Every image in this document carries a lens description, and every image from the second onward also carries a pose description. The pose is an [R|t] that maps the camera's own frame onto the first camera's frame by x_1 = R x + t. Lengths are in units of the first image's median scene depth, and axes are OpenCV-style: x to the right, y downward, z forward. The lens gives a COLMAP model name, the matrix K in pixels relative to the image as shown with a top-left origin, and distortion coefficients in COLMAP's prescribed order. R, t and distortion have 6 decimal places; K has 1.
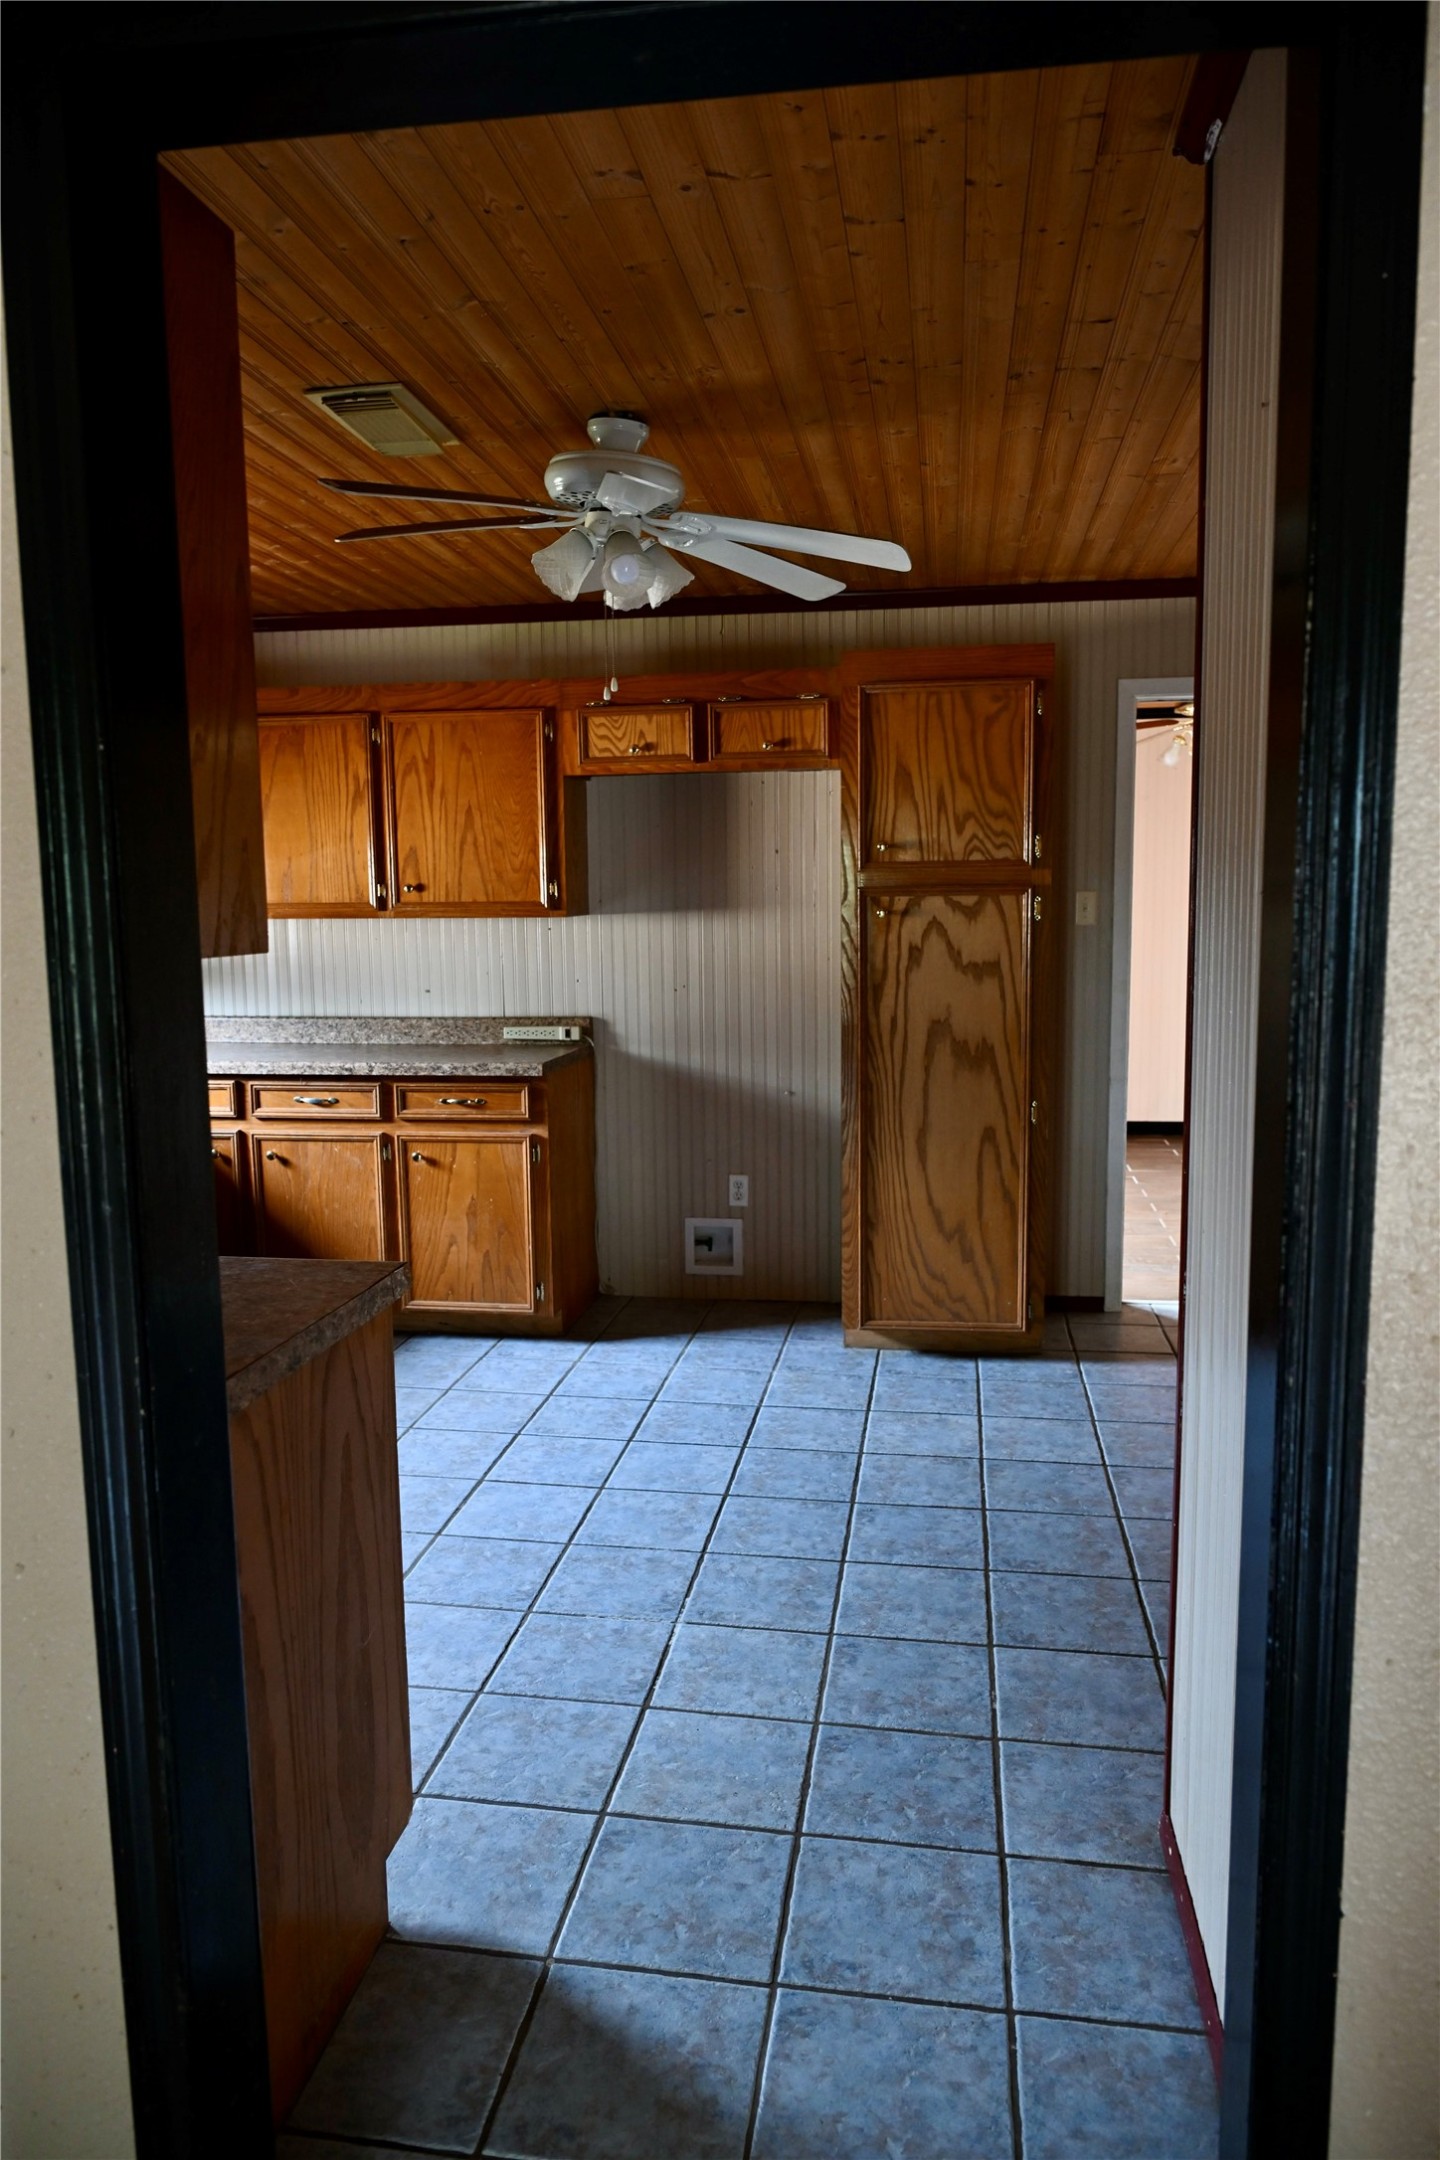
lens RADIAL K [[1425.5, 0, 718.5], [0, 1425.5, 1072.4], [0, 0, 1]] dist [-0.000427, -0.004208]
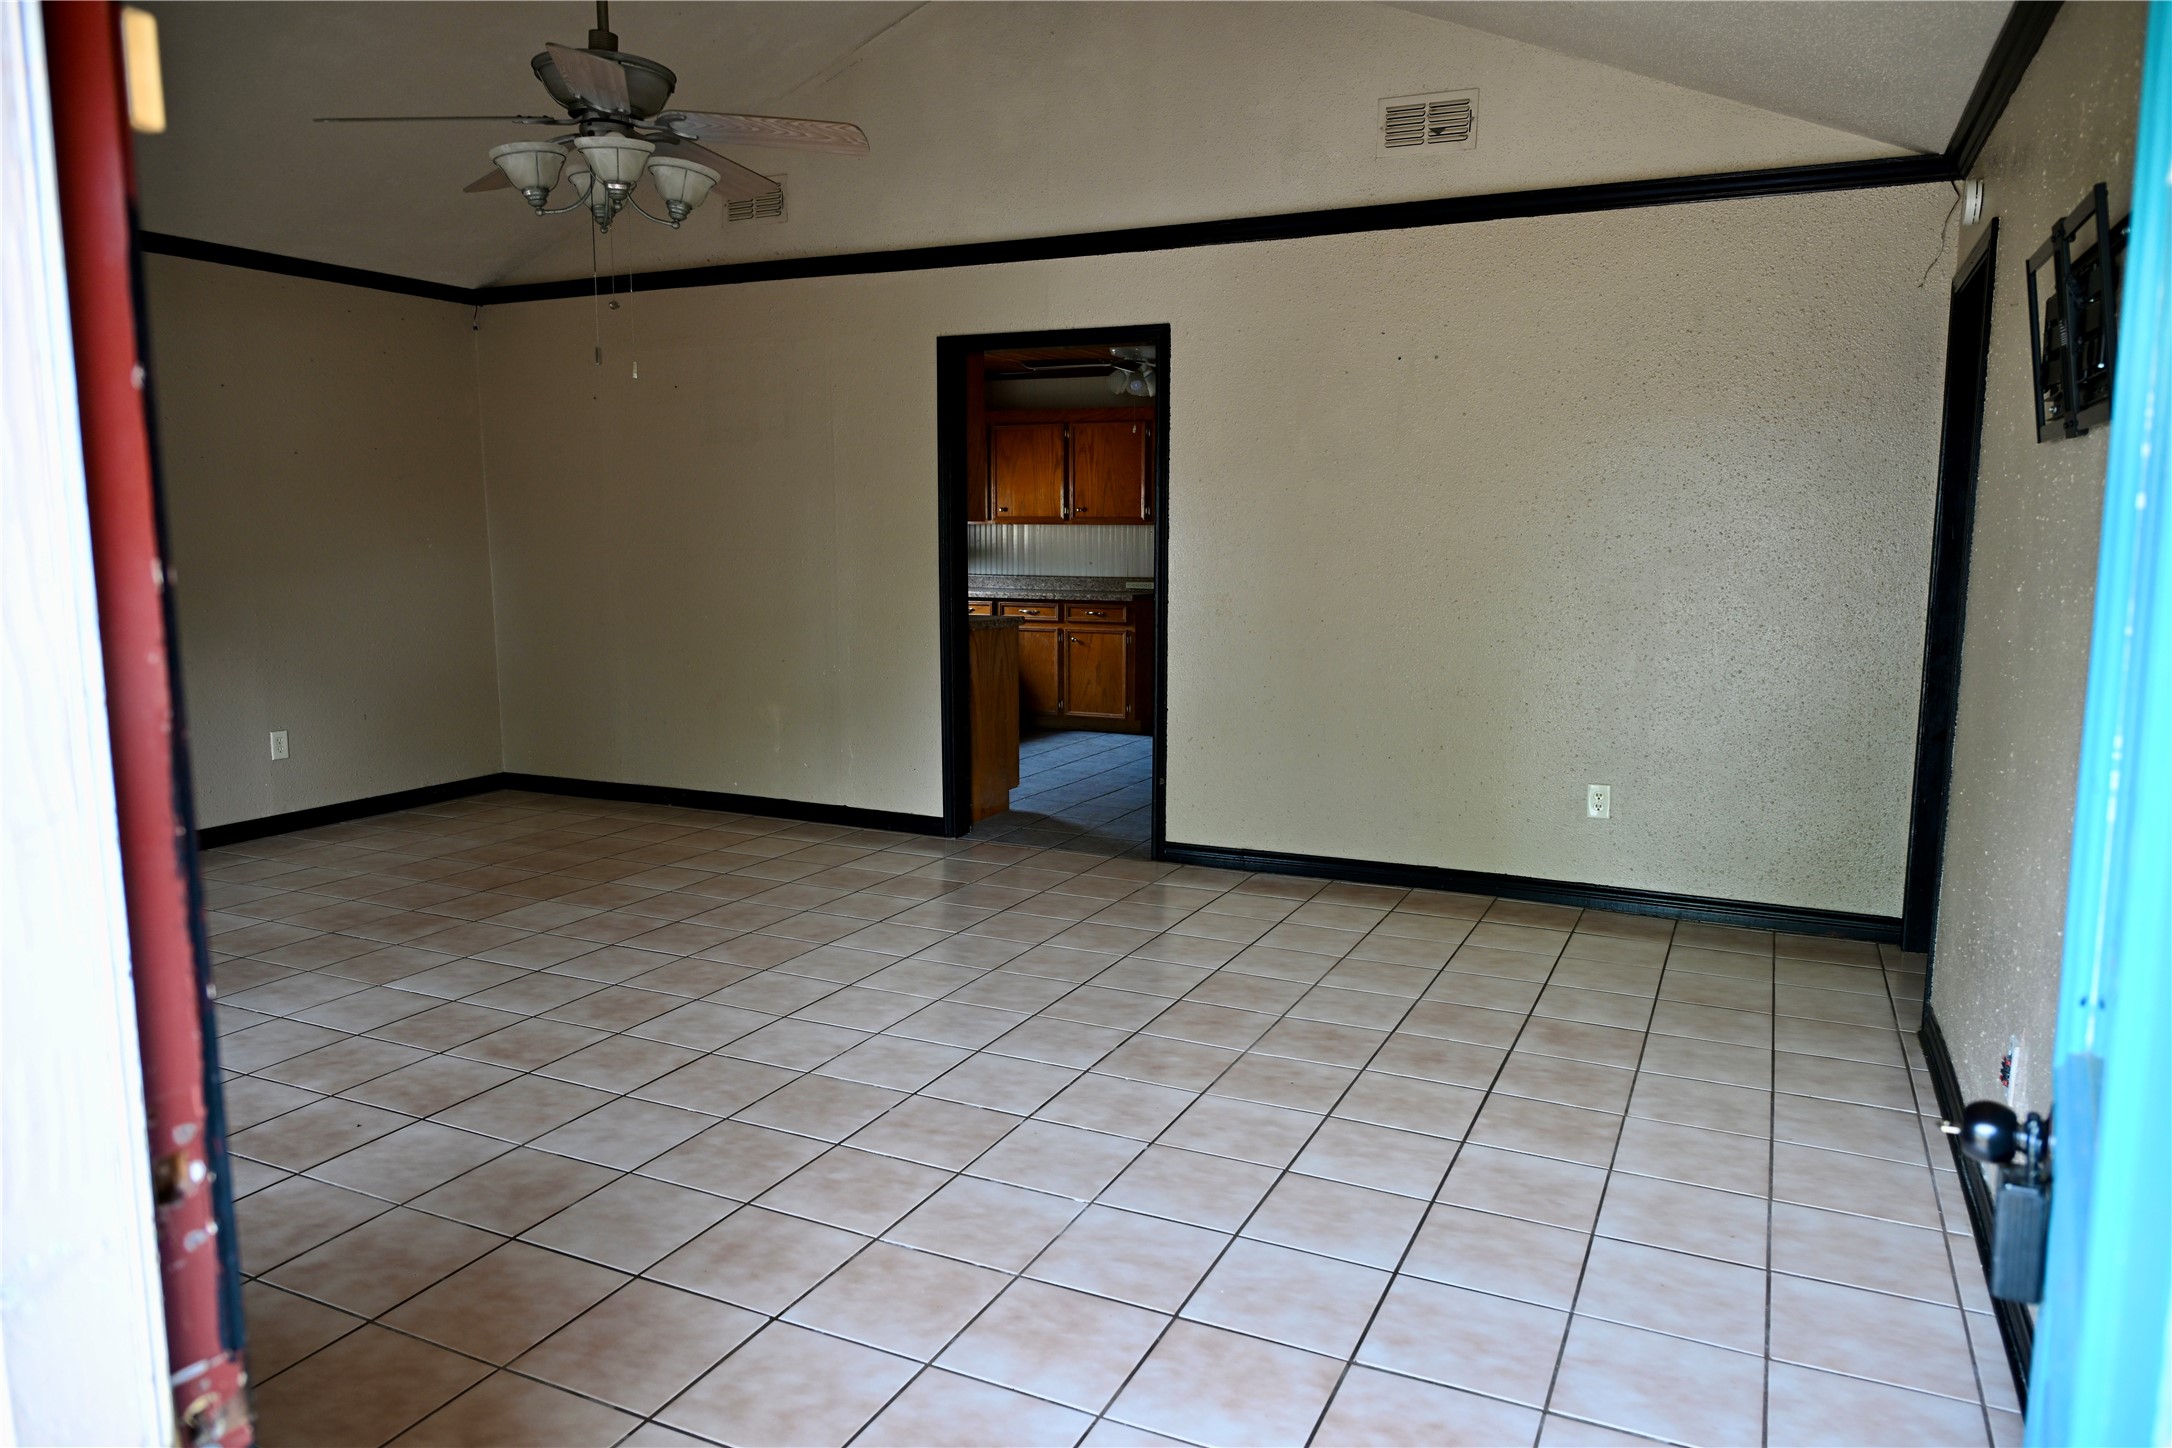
lens RADIAL K [[1433.5, 0, 1087.1], [0, 1433.5, 723.1], [0, 0, 1]] dist [-0.000427, -0.004208]
pose [[0.958232, 0.052400, -0.281152, 0.399933], [-0.048550, 0.998607, 0.020645, 0.136850], [0.281842, -0.006133, 0.959441, -0.995281]]
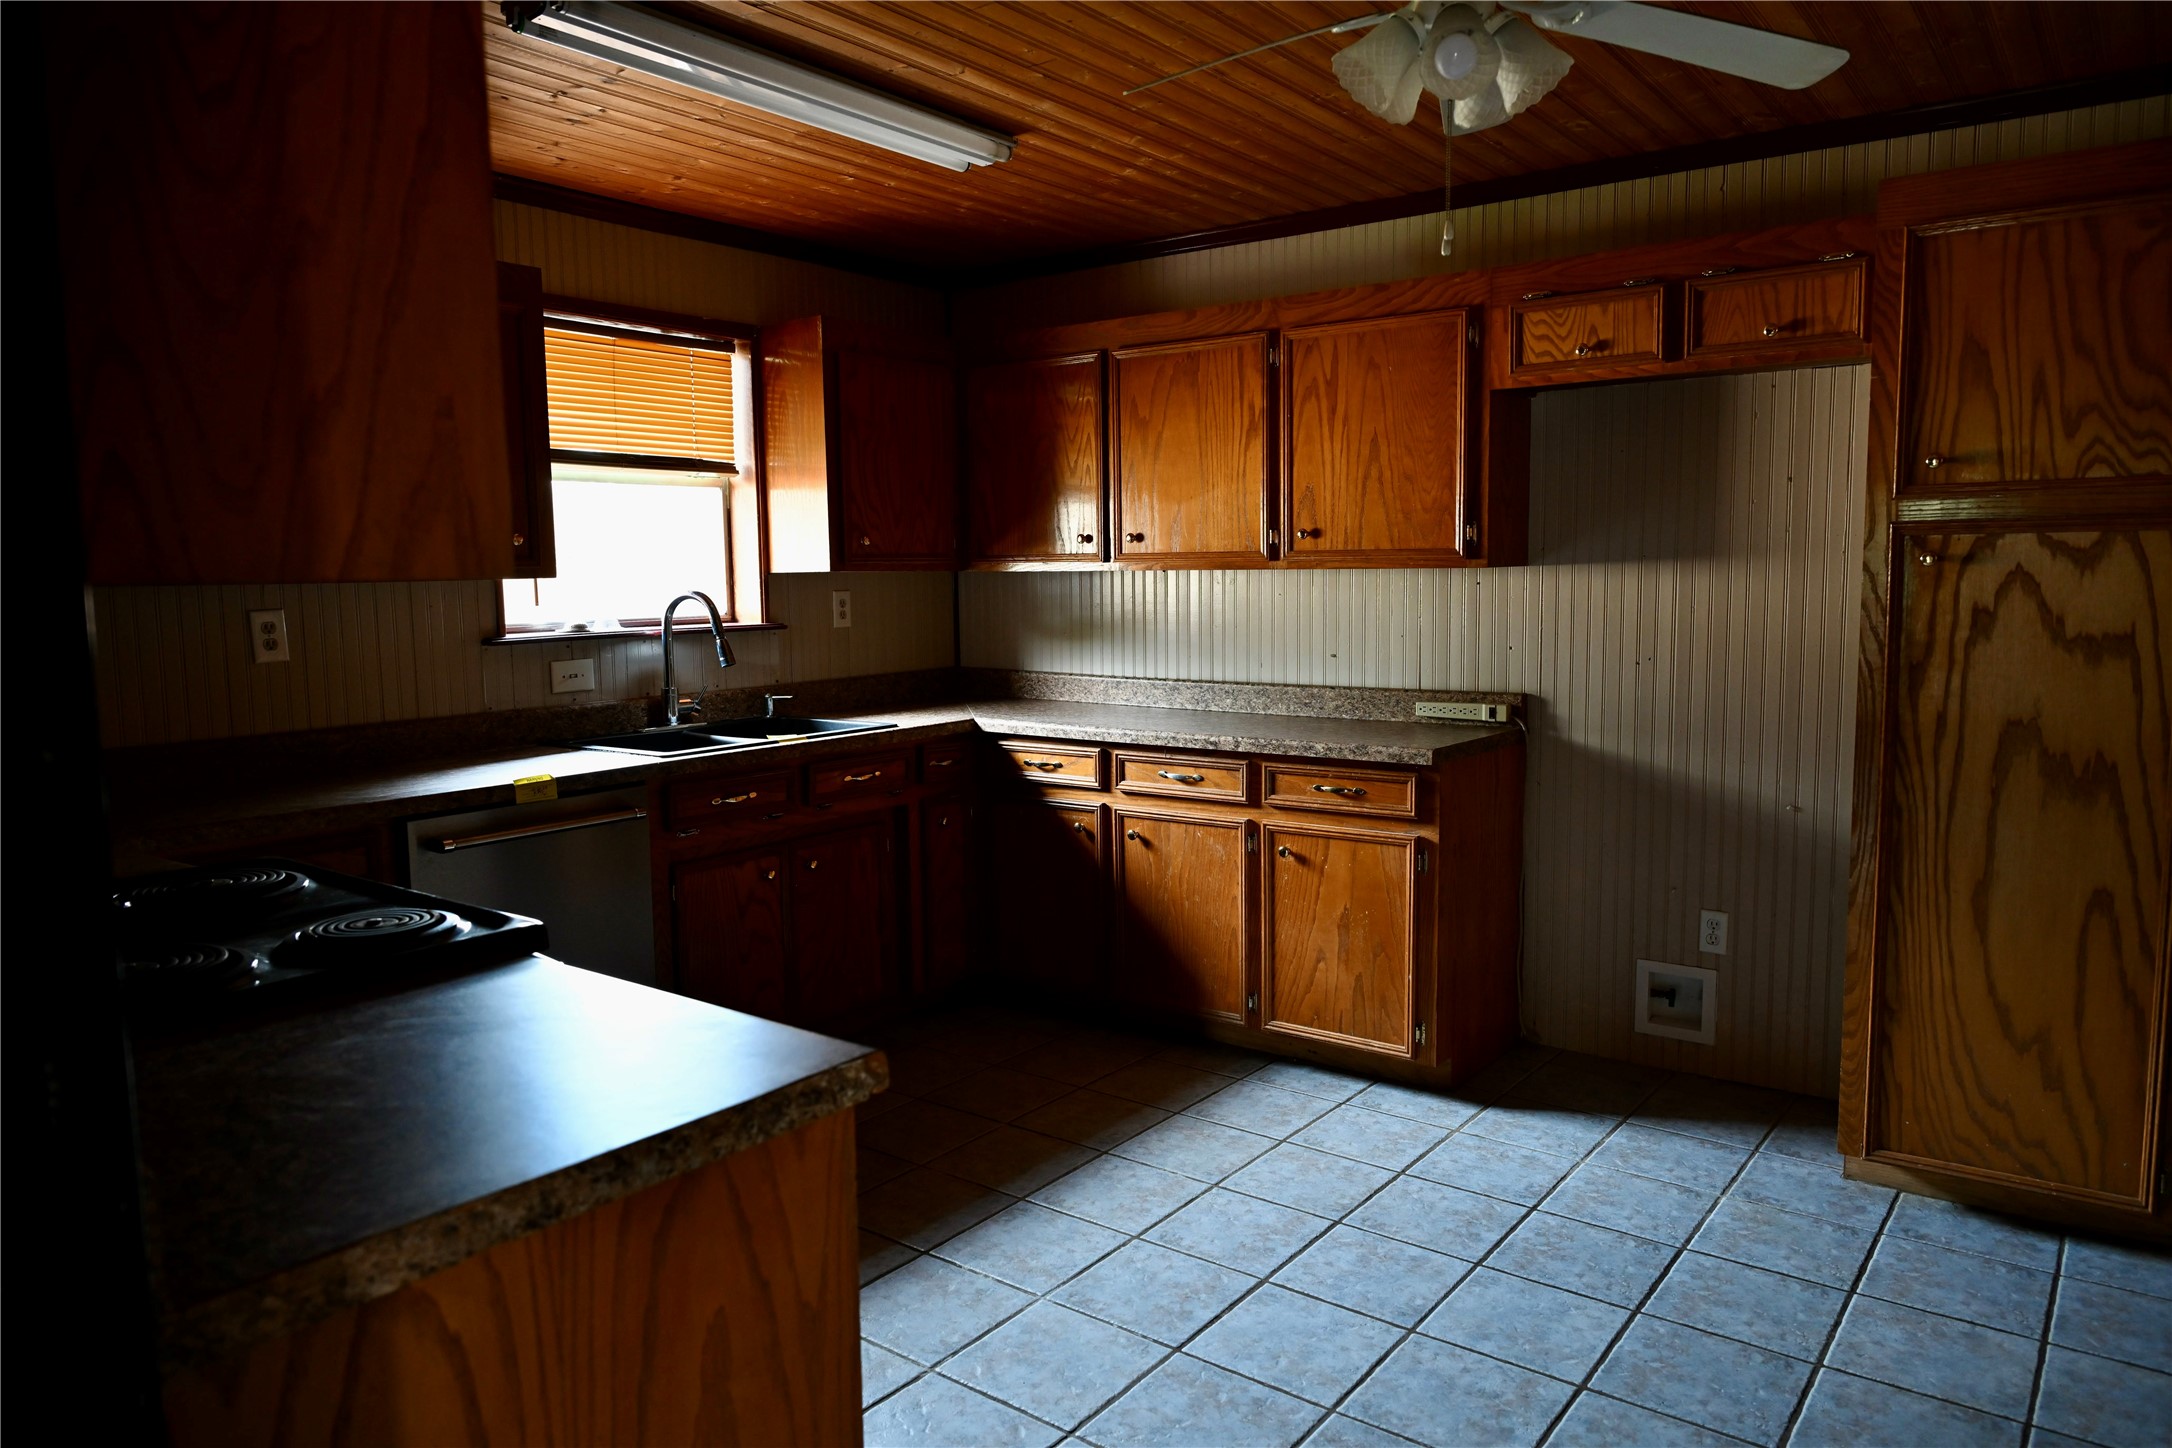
lens RADIAL K [[1433.5, 0, 1087.1], [0, 1433.5, 723.1], [0, 0, 1]] dist [-0.000427, -0.004208]
pose [[0.883137, 0.049892, -0.466454, 0.077573], [-0.054570, 0.998504, 0.003483, -0.013224], [0.465930, 0.022378, 0.884539, 0.196629]]
